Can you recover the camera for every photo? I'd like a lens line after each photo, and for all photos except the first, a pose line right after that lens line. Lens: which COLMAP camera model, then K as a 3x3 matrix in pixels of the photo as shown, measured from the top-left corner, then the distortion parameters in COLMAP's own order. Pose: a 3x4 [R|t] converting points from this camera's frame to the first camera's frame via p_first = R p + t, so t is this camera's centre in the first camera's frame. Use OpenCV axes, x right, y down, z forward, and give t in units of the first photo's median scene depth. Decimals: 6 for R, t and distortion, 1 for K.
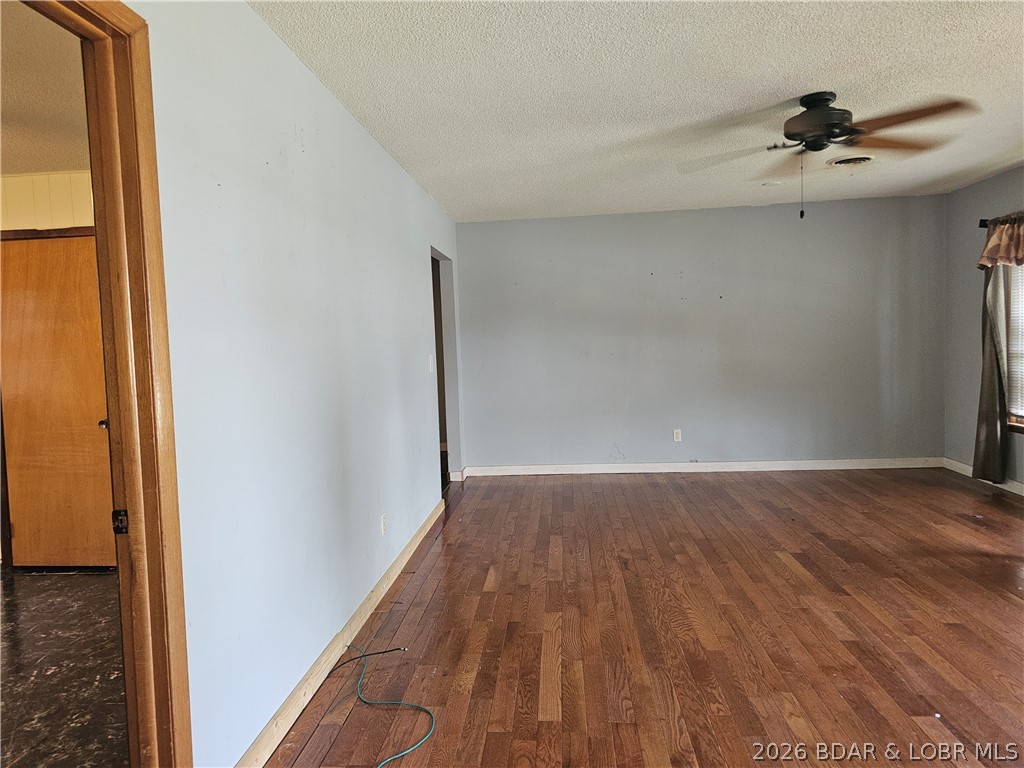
lens RADIAL K [[694.2, 0, 514.1], [0, 694.2, 380.0], [0, 0, 1]] dist [0.043722, -0.031067]
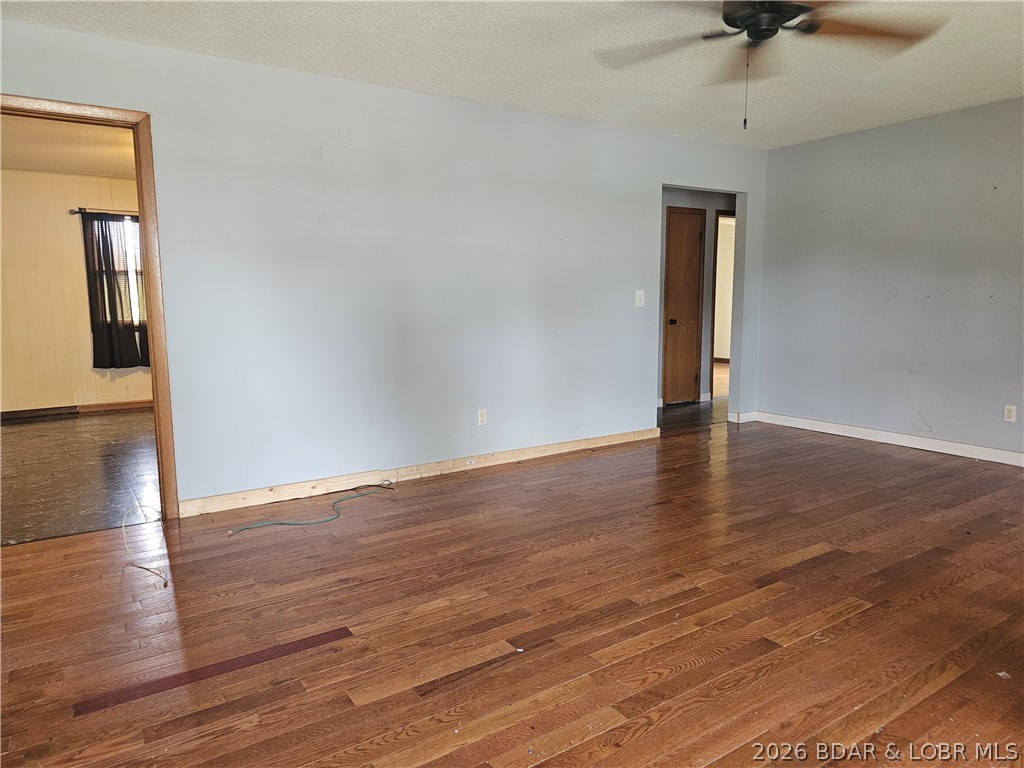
lens RADIAL K [[694.2, 0, 513.4], [0, 694.2, 383.0], [0, 0, 1]] dist [0.043722, -0.031067]
pose [[0.616127, 0.132060, -0.776497, 0.866374], [-0.060931, 0.990881, 0.120173, -0.015839], [0.785286, -0.026729, 0.618556, 0.249677]]
